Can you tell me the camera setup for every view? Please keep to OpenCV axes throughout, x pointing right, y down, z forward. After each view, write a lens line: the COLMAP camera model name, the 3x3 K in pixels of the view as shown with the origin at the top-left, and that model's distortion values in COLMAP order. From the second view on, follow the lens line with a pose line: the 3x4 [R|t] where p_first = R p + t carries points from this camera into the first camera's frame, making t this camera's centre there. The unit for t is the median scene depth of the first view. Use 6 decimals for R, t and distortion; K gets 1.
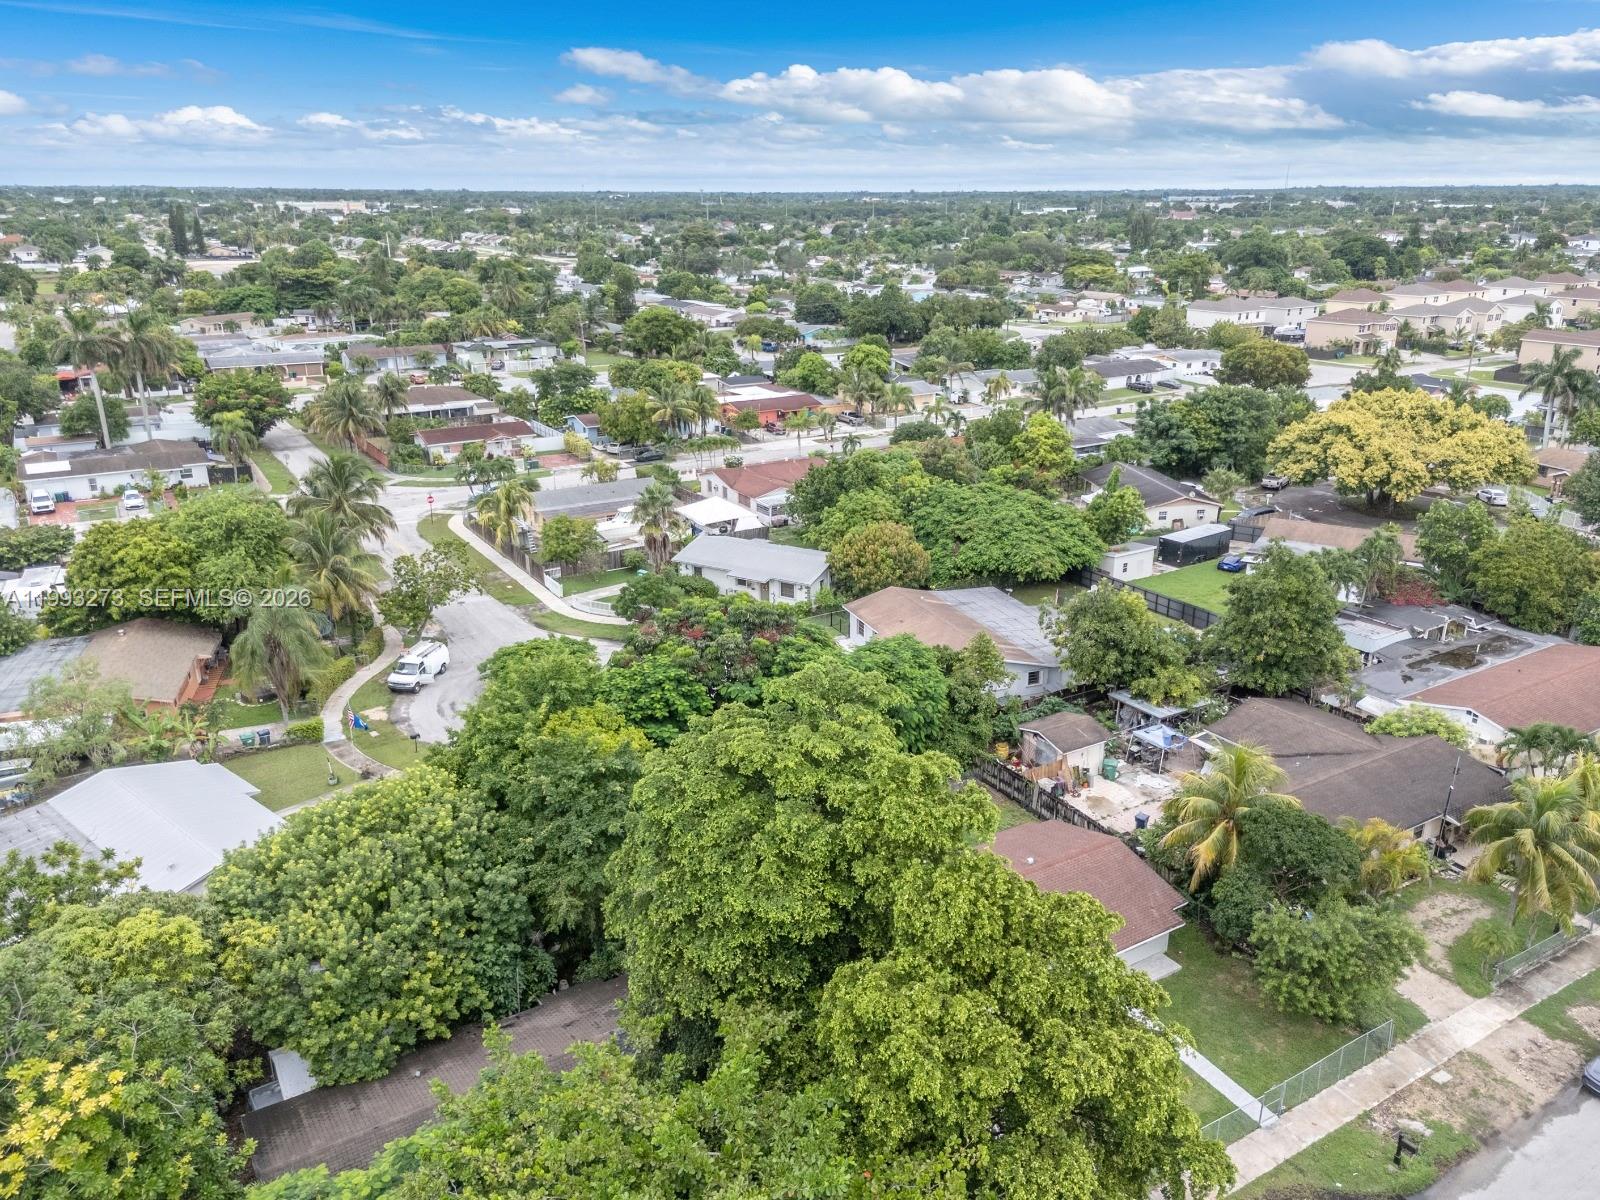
lens RADIAL K [[1180.2, 0, 800.0], [0, 1180.2, 600.0], [0, 0, 1]] dist [0.100866, -0.089819]
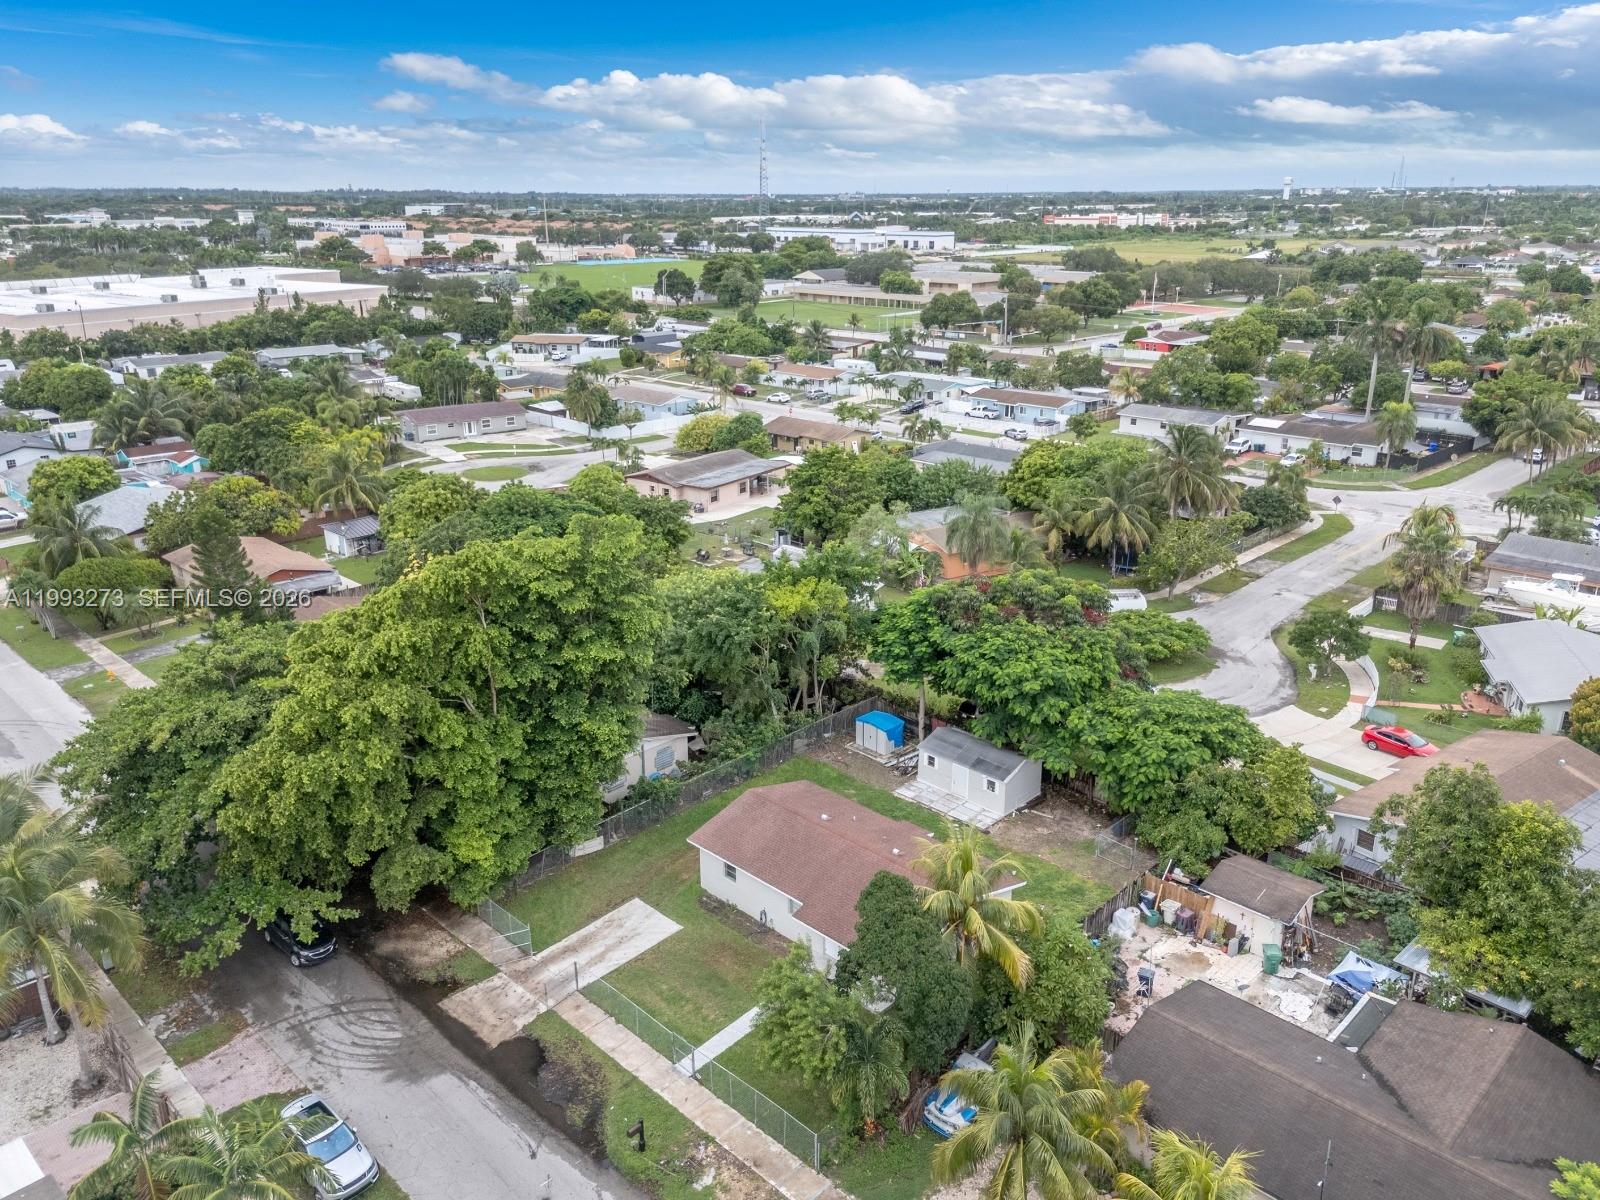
lens RADIAL K [[1180.2, 0, 800.0], [0, 1180.2, 600.0], [0, 0, 1]] dist [0.100866, -0.089819]
pose [[0.239169, 0.313373, -0.919019, 0.548951], [-0.313200, 0.920795, 0.232471, -0.100818], [0.919078, 0.232237, 0.318374, 0.289055]]
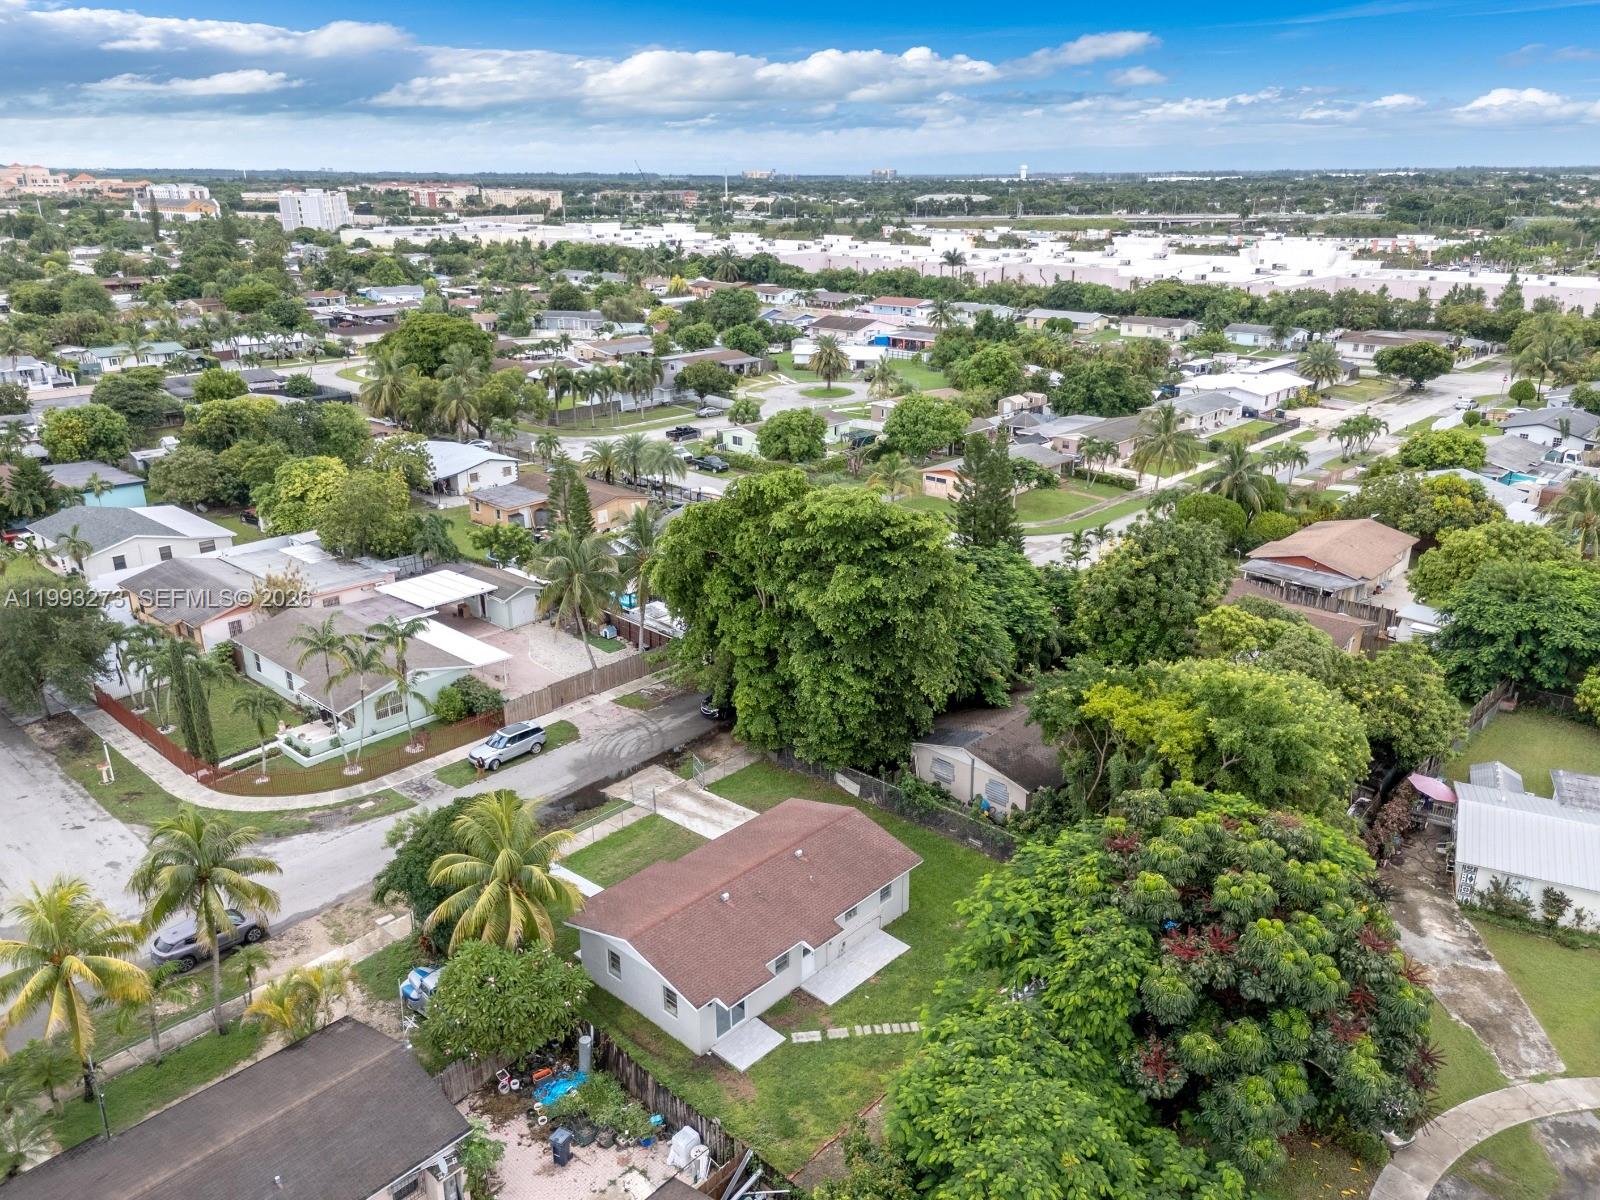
lens RADIAL K [[1137.4, 0, 833.3], [0, 1137.4, 618.0], [0, 0, 1]] dist [0.080204, -0.076770]
pose [[-0.956624, 0.105847, -0.271415, 0.175446], [-0.091791, 0.774693, 0.625640, -0.277355], [0.276486, 0.623416, -0.731374, 0.815851]]
